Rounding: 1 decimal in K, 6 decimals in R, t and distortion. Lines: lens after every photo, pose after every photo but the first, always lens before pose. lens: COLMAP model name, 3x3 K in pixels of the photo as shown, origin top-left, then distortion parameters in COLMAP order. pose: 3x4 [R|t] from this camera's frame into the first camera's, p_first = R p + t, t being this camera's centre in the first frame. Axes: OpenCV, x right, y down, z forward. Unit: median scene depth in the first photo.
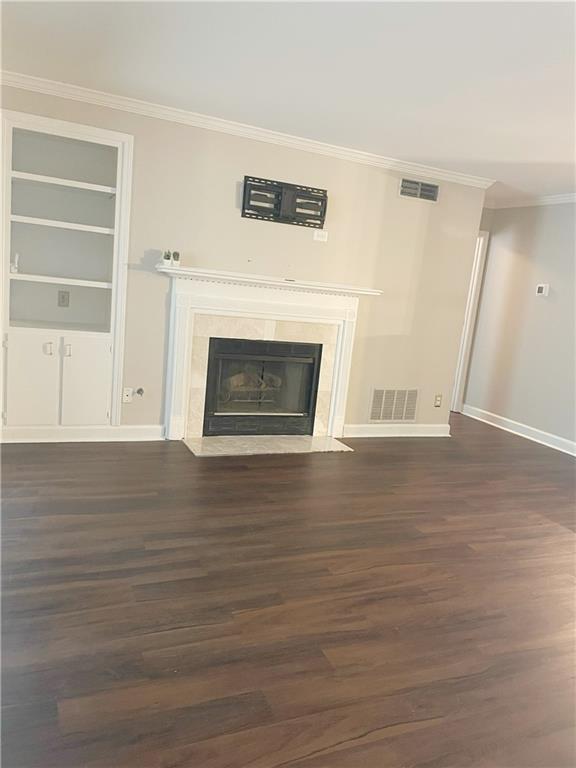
lens RADIAL K [[581.7, 0, 289.5], [0, 581.7, 381.8], [0, 0, 1]] dist [0.057622, -0.011802]
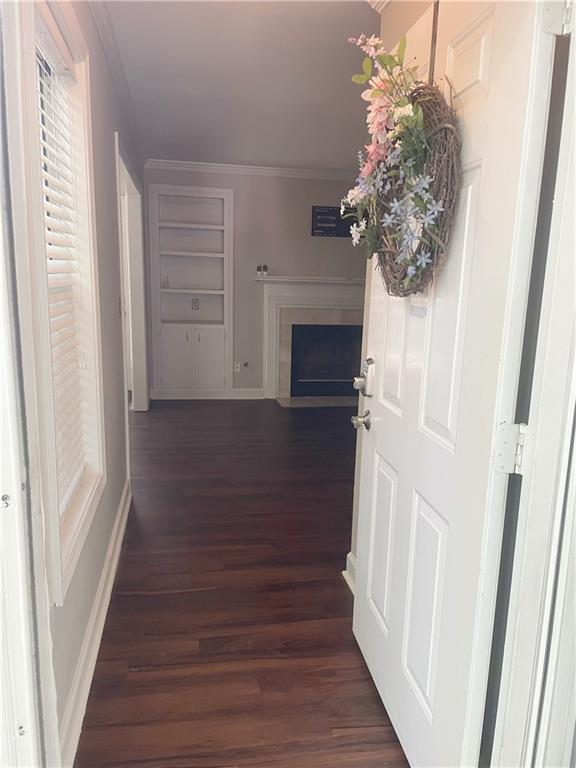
lens RADIAL K [[581.7, 0, 287.8], [0, 581.7, 389.8], [0, 0, 1]] dist [0.057622, -0.011802]
pose [[0.970003, -0.030810, -0.241133, 0.180424], [0.030806, 0.999518, -0.003787, 0.082876], [0.241133, -0.003755, 0.970485, -0.346217]]
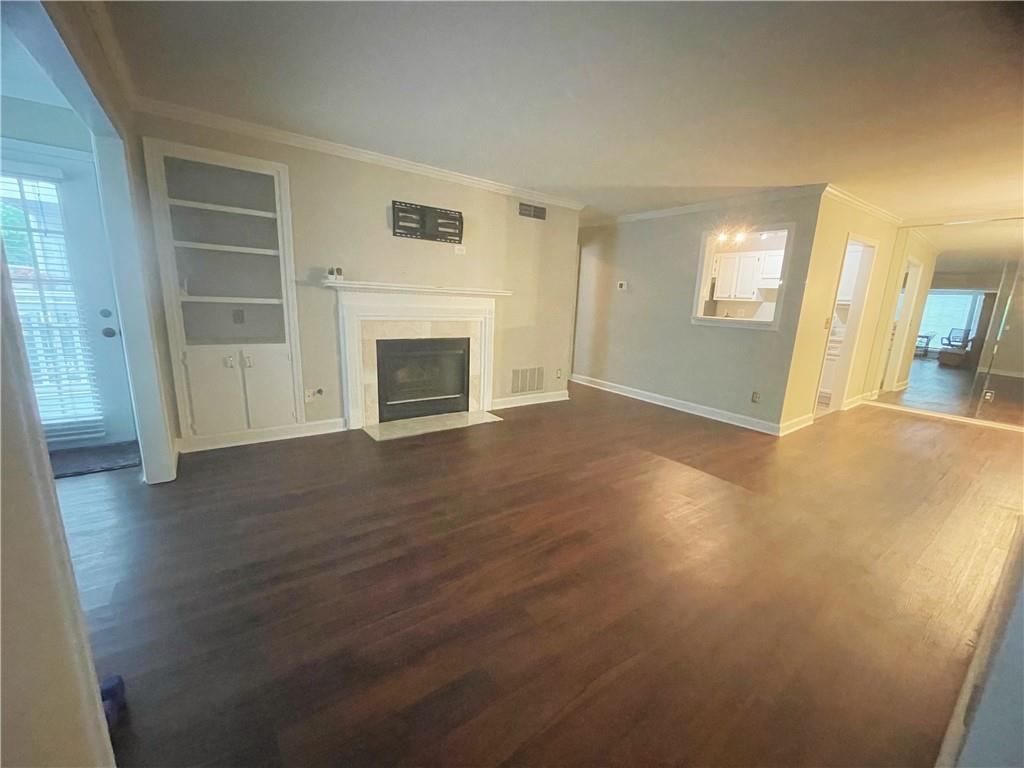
lens RADIAL K [[414.0, 0, 508.2], [0, 414.0, 384.8], [0, 0, 1]] dist [-0.001737, 0.000392]
pose [[0.978091, -0.102342, 0.181285, -0.036051], [0.093334, 0.993969, 0.057567, -0.008667], [-0.186083, -0.039386, 0.981744, 0.119549]]
